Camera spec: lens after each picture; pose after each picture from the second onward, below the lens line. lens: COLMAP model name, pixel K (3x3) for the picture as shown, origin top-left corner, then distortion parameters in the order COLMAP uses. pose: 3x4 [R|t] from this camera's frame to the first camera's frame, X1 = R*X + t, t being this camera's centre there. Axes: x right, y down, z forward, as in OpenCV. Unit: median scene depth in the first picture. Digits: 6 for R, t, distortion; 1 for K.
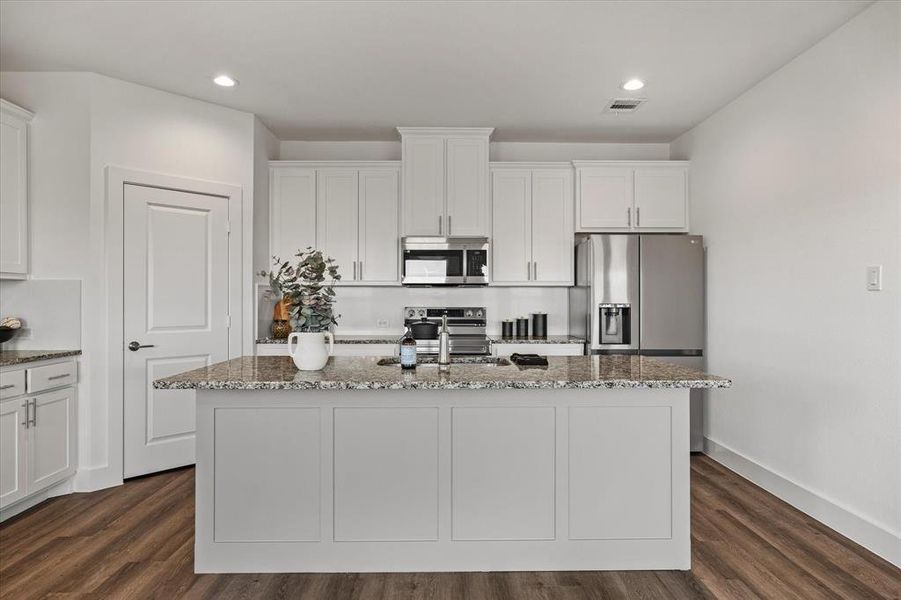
lens RADIAL K [[522.5, 0, 450.5], [0, 522.5, 300.0], [0, 0, 1]] dist [0.000824, 0.000087]
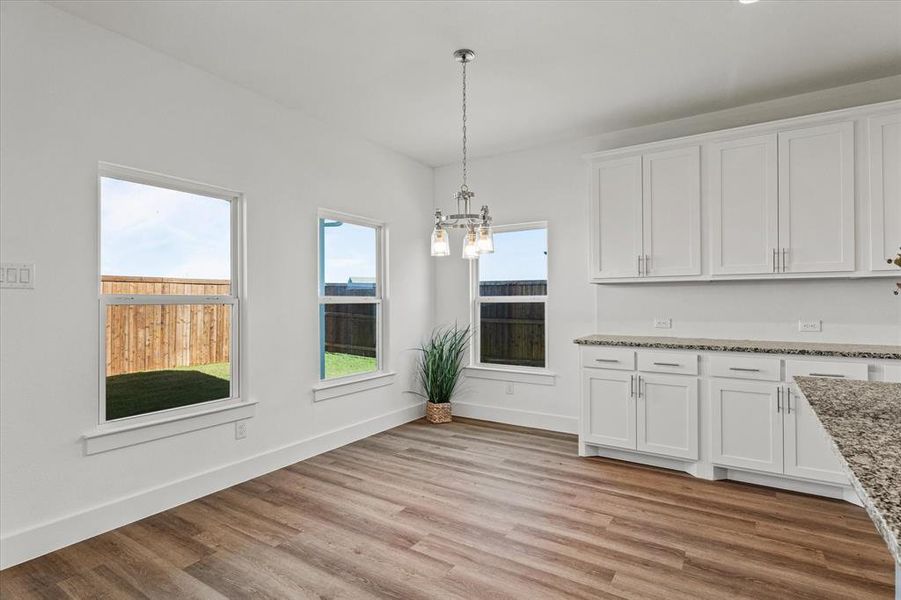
lens RADIAL K [[453.5, 0, 450.5], [0, 453.5, 300.0], [0, 0, 1]] dist [0.001325, 0.000348]
pose [[-0.550347, 0.000208, -0.834936, 0.251948], [0.007564, 0.999960, -0.004737, 0.002413], [0.834901, -0.008922, -0.550327, 0.426206]]
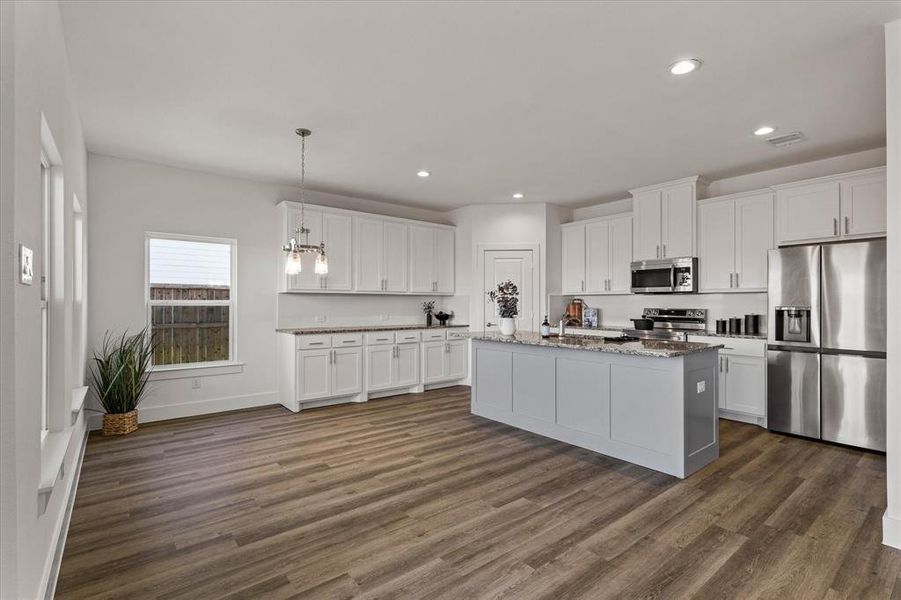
lens RADIAL K [[415.5, 0, 450.5], [0, 415.5, 300.0], [0, 0, 1]] dist [0.001856, 0.000794]
pose [[0.614672, -0.006219, -0.788758, 0.533639], [0.001099, 0.999975, -0.007027, -0.002033], [0.788782, 0.003453, 0.614663, -0.158089]]
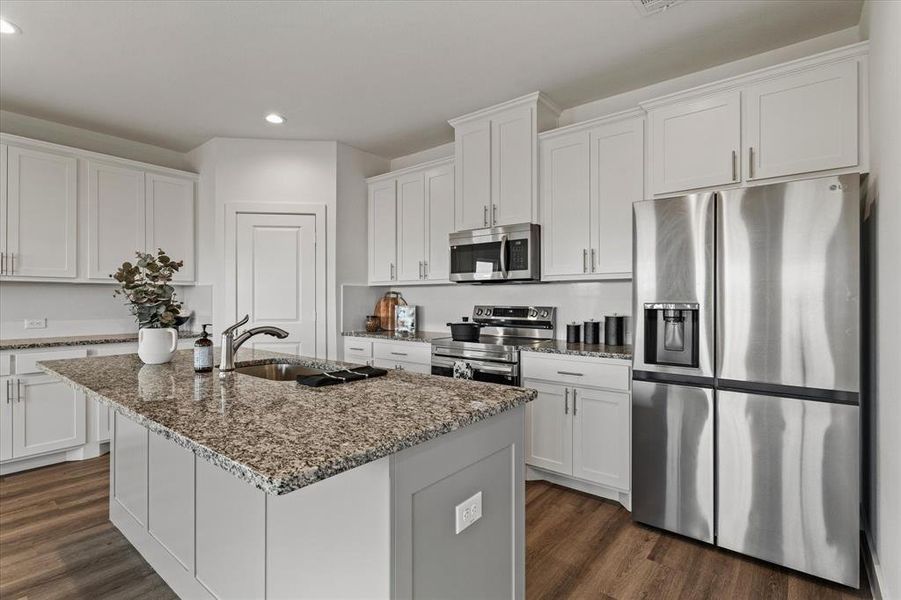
lens RADIAL K [[431.3, 0, 450.5], [0, 431.3, 300.0], [0, 0, 1]] dist [0.000275, 0.000453]
pose [[0.772593, 0.000797, -0.634901, 0.410003], [0.001235, 0.999995, 0.002758, 0.000964], [0.634901, -0.002915, 0.772588, 0.378746]]
